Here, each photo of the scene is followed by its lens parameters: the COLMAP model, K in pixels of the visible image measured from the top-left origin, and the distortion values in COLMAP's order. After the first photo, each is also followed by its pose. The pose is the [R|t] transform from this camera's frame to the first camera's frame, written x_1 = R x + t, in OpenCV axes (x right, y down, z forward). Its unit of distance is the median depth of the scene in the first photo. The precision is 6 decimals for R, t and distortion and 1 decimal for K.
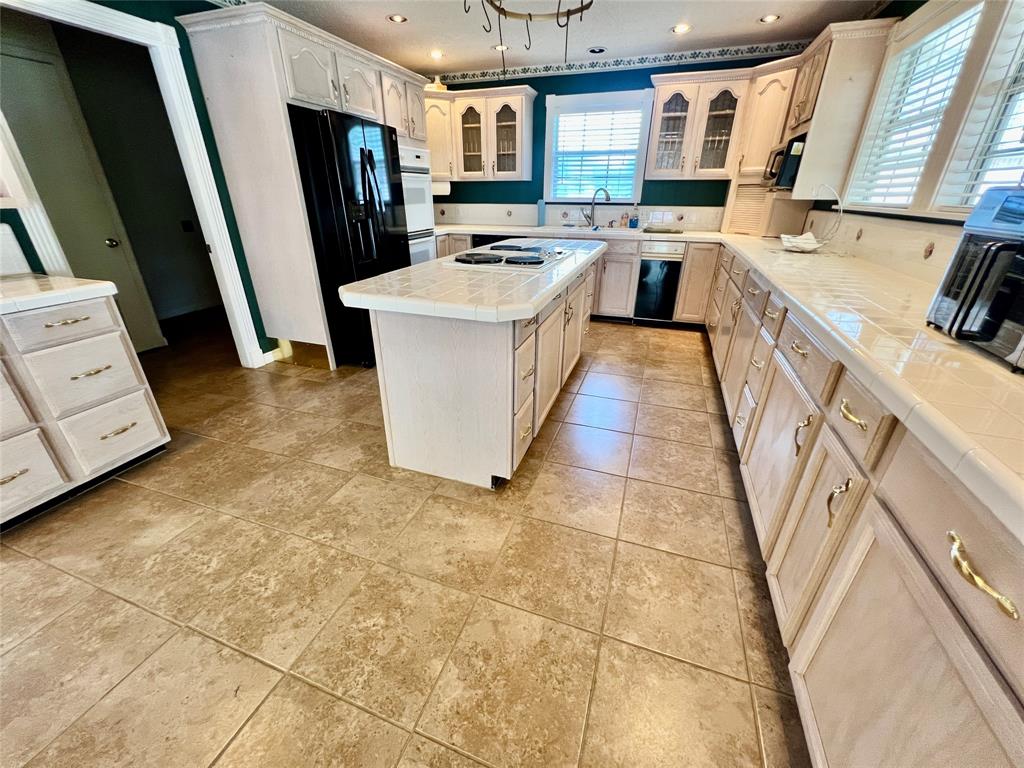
lens RADIAL K [[408.1, 0, 511.6], [0, 408.1, 381.3], [0, 0, 1]] dist [-0.006402, 0.000134]
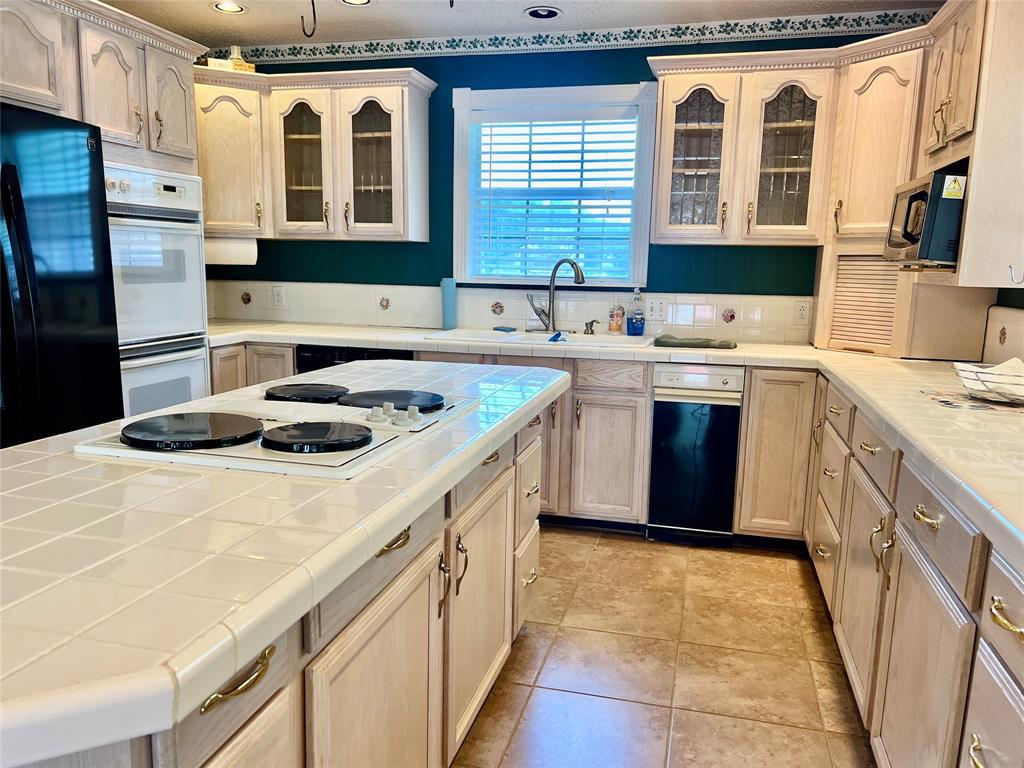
lens RADIAL K [[768.1, 0, 510.8], [0, 768.1, 391.2], [0, 0, 1]] dist [0.046032, -0.047910]
pose [[0.996183, 0.003558, 0.087214, 0.081523], [0.019692, 0.964249, -0.264266, -0.084324], [-0.085036, 0.264975, 0.960498, 0.174570]]
